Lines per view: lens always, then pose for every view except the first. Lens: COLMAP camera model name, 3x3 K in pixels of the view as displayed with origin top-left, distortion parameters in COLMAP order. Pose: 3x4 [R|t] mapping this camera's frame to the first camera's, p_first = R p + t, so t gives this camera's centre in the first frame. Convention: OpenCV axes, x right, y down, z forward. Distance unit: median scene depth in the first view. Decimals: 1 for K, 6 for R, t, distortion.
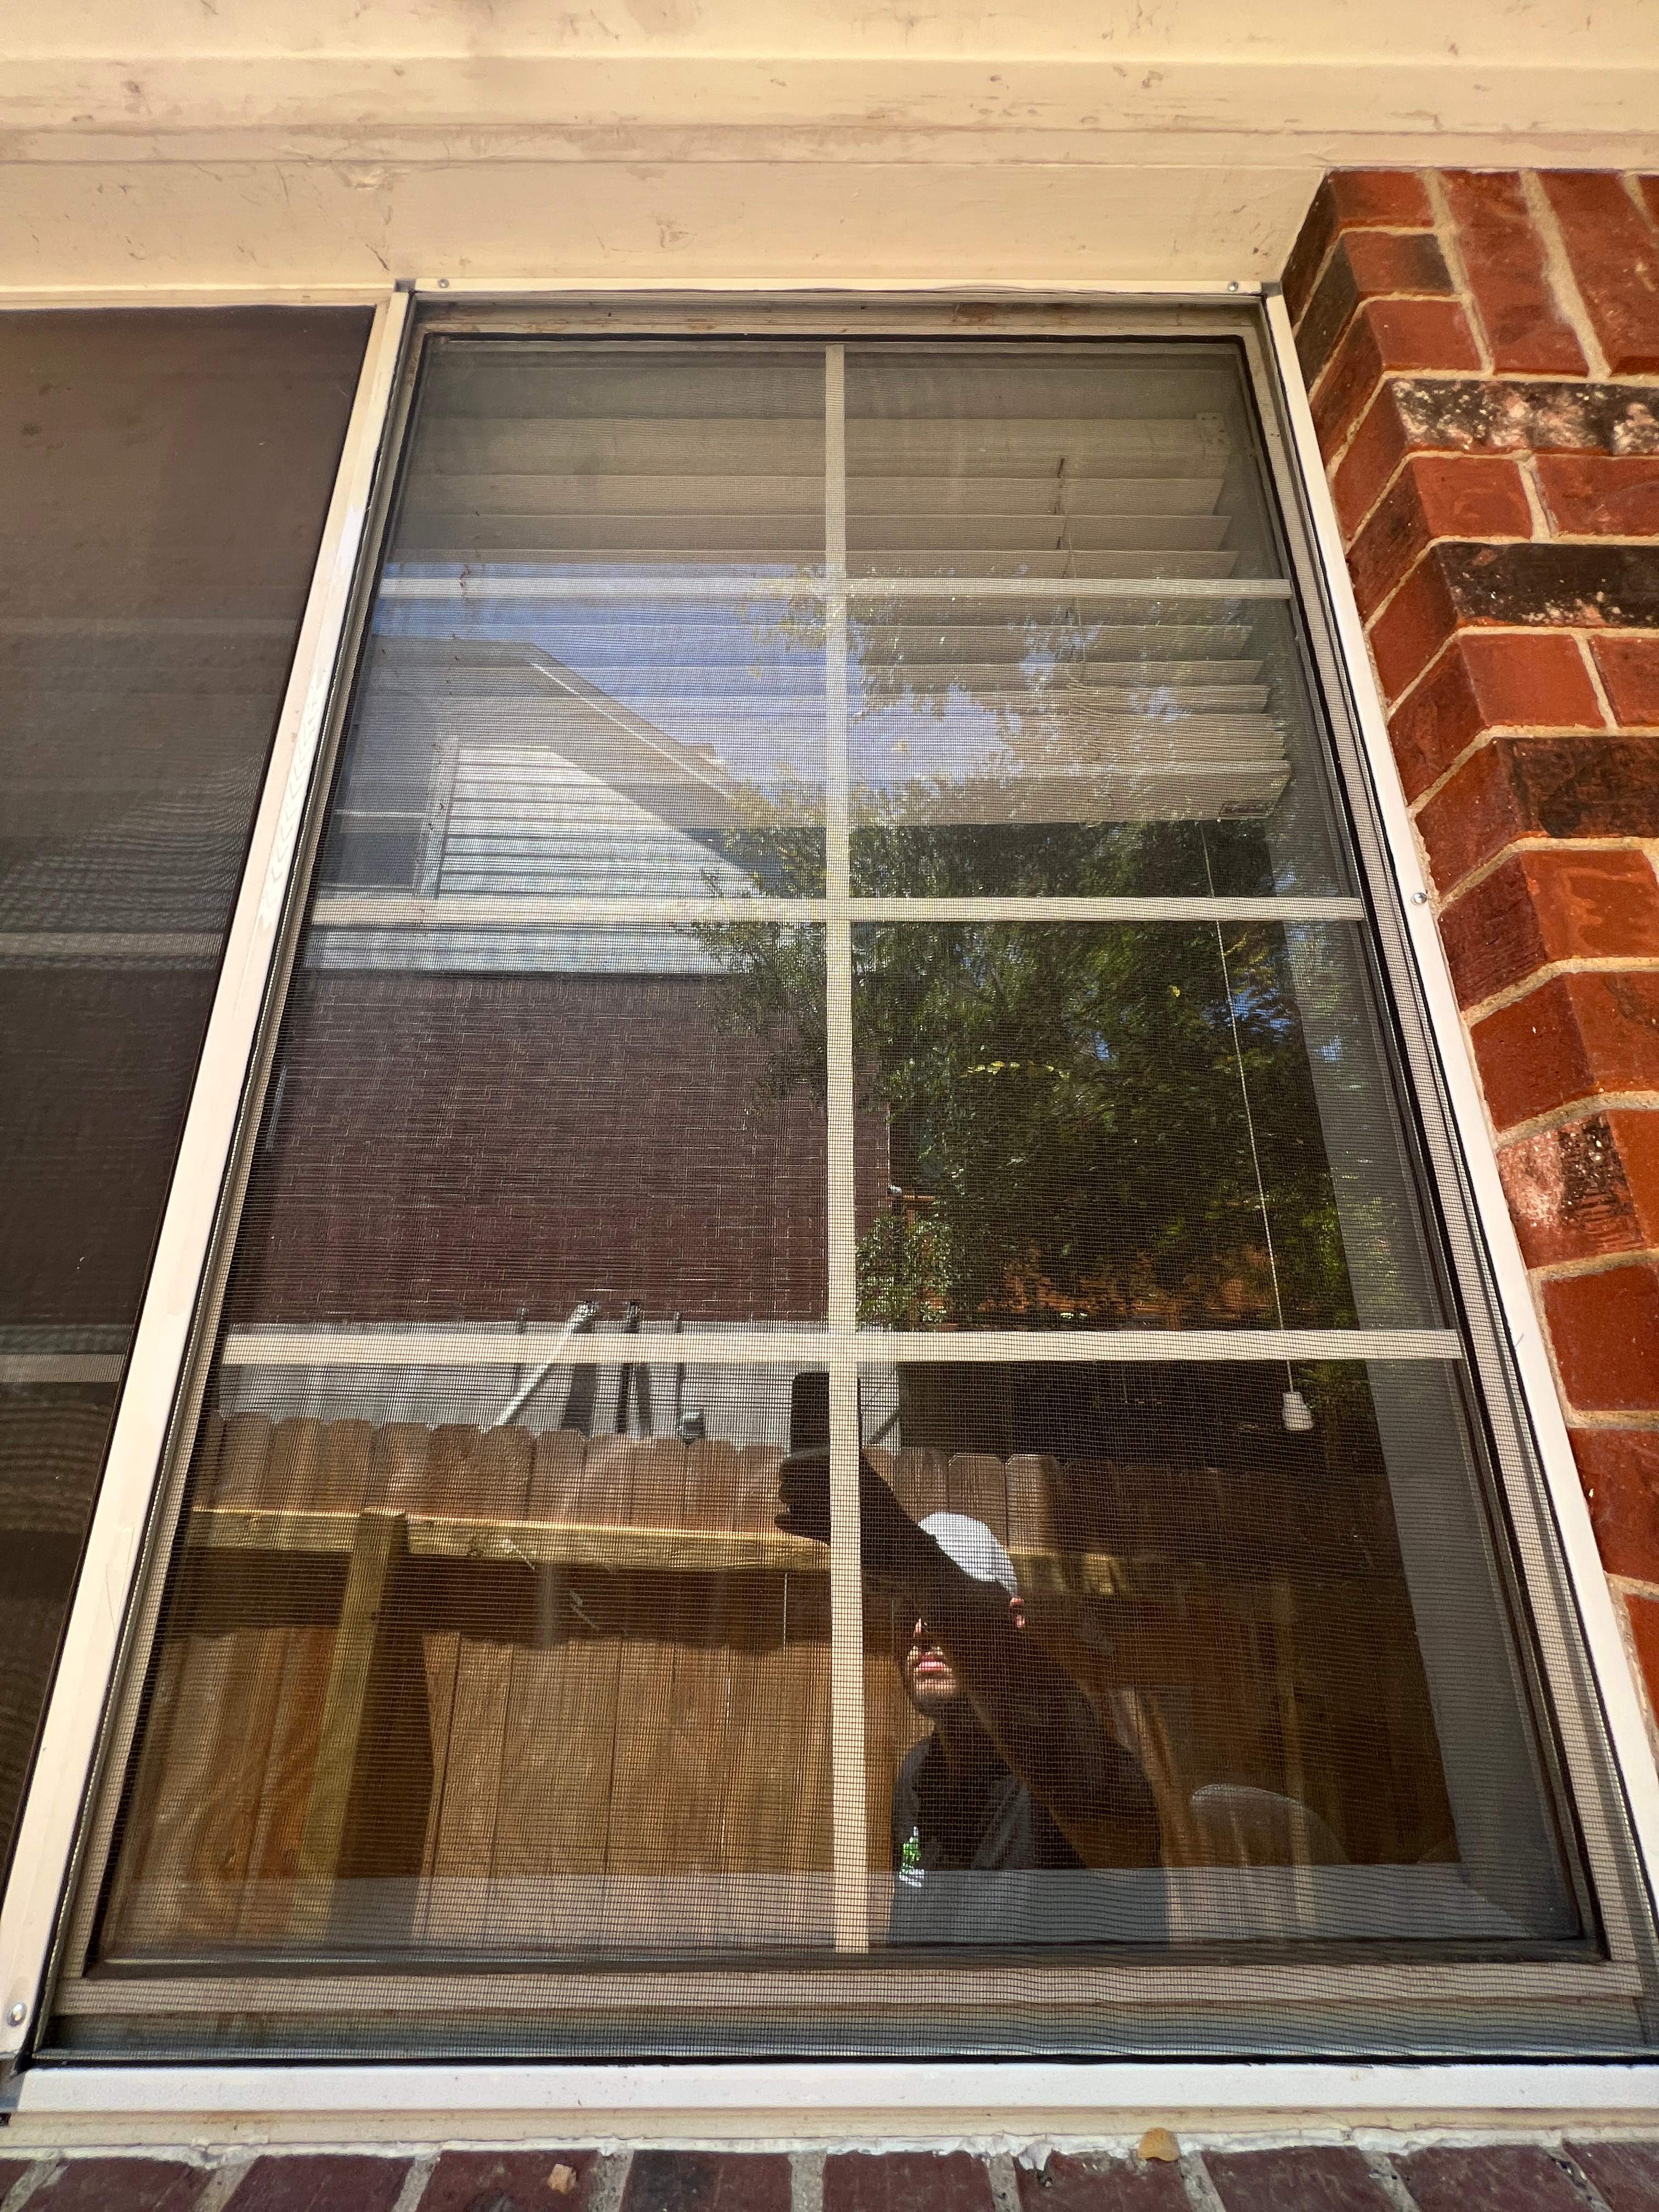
lens RADIAL K [[896.3, 0, 839.3], [0, 896.3, 1101.2], [0, 0, 1]] dist [0.001563, -0.000700]
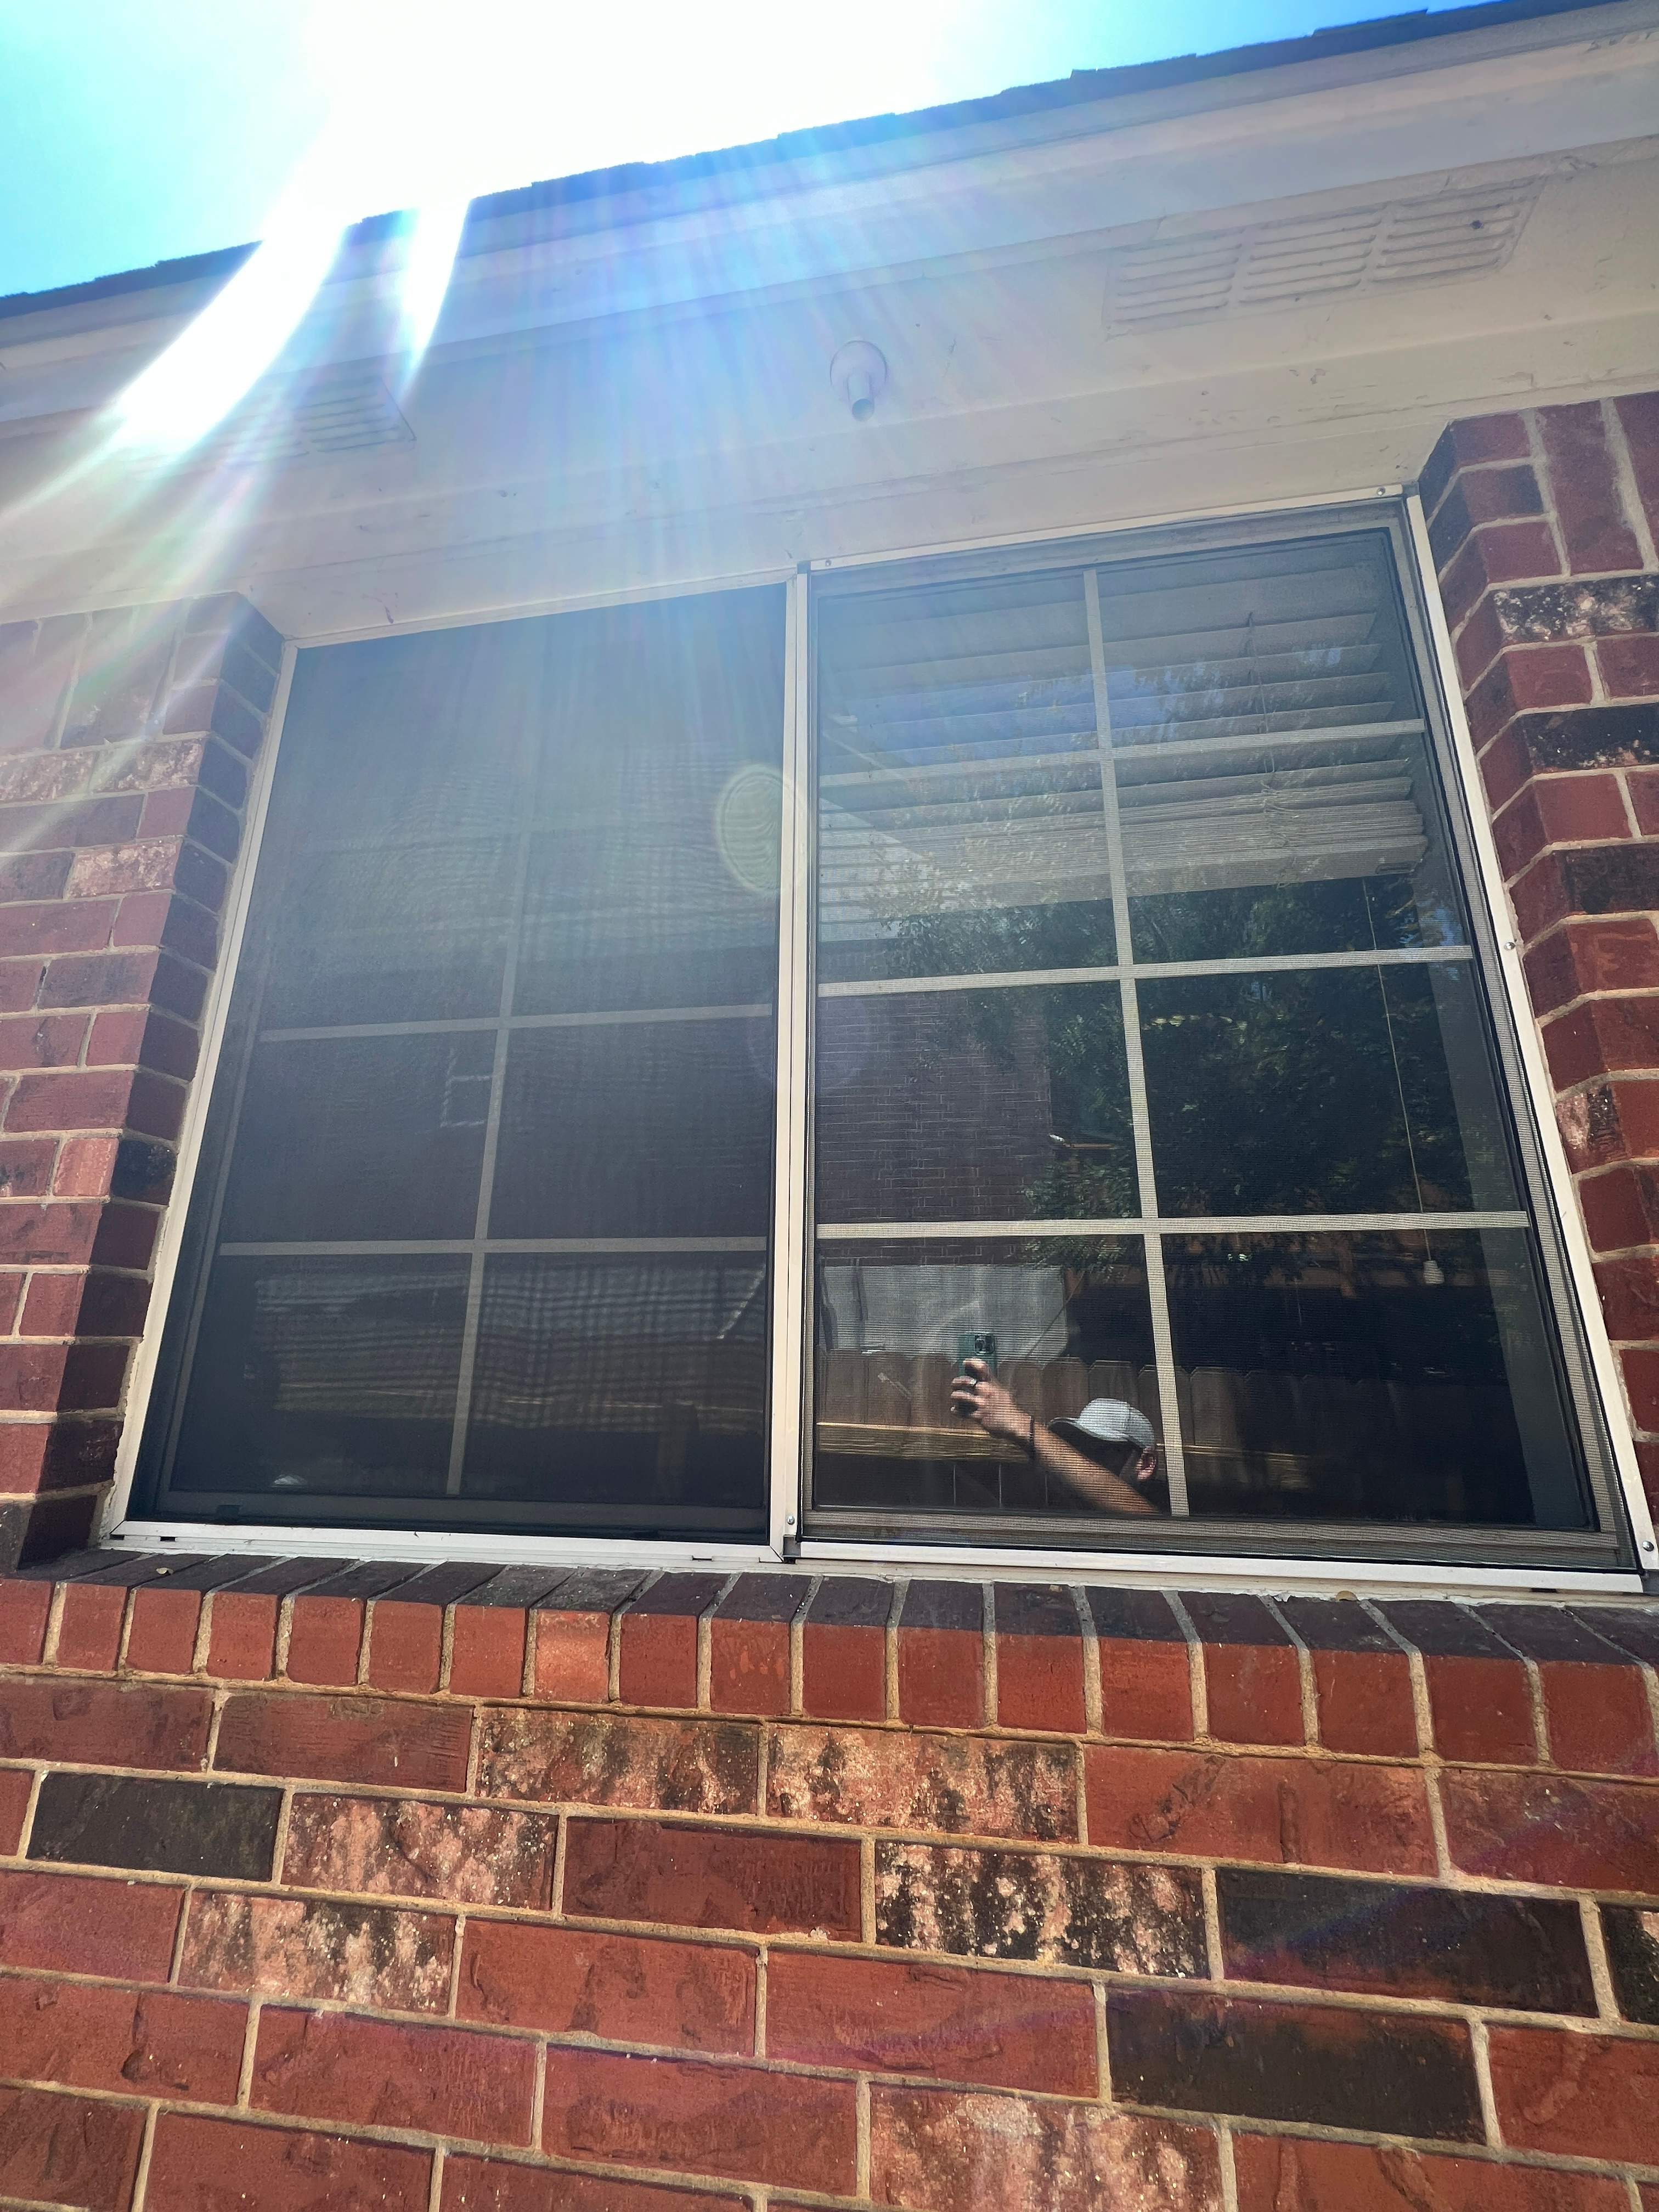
lens RADIAL K [[896.3, 0, 839.3], [0, 896.3, 1101.2], [0, 0, 1]] dist [0.001563, -0.000700]
pose [[0.987030, -0.035762, -0.156502, -0.267610], [0.043884, 0.997846, 0.048752, -0.076315], [0.154422, -0.054988, 0.986474, -0.716156]]
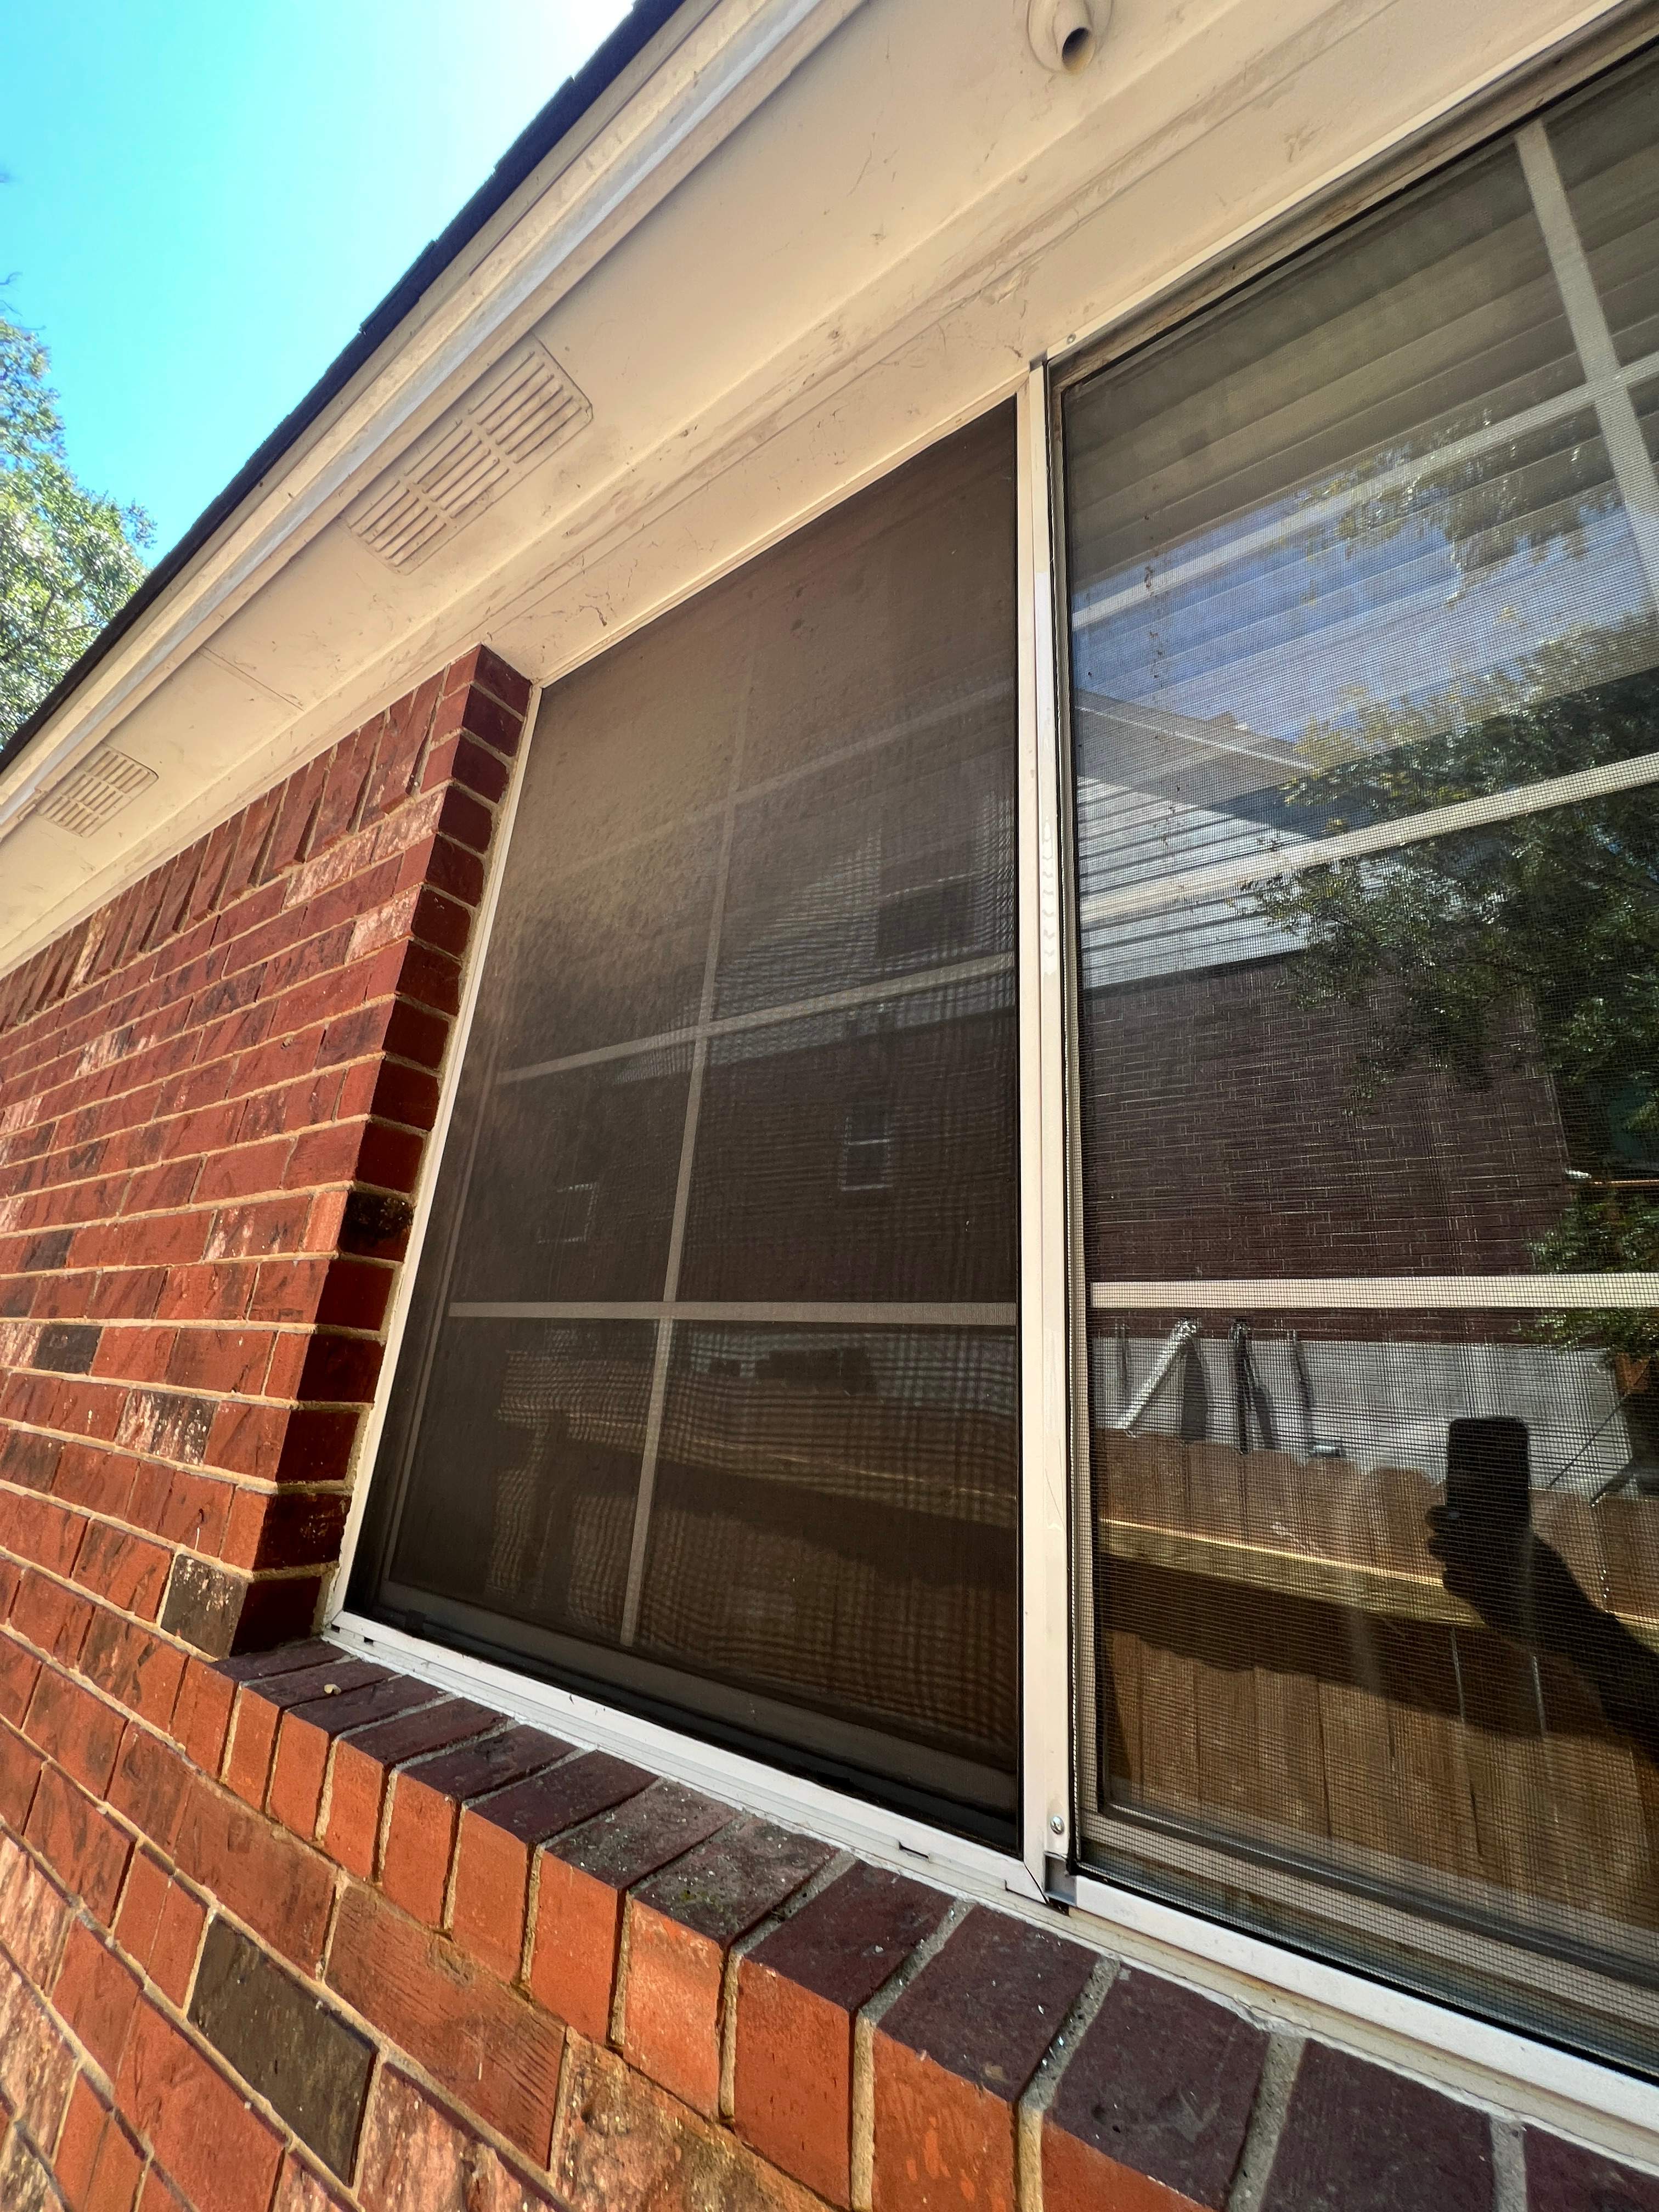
lens RADIAL K [[896.1, 0, 830.1], [0, 896.1, 1101.6], [0, 0, 1]] dist [-0.000011, 0.000273]
pose [[0.815443, -0.127609, -0.564597, -0.228987], [0.115403, 0.991656, -0.057458, 0.049415], [0.567218, -0.018303, 0.823365, -0.103860]]
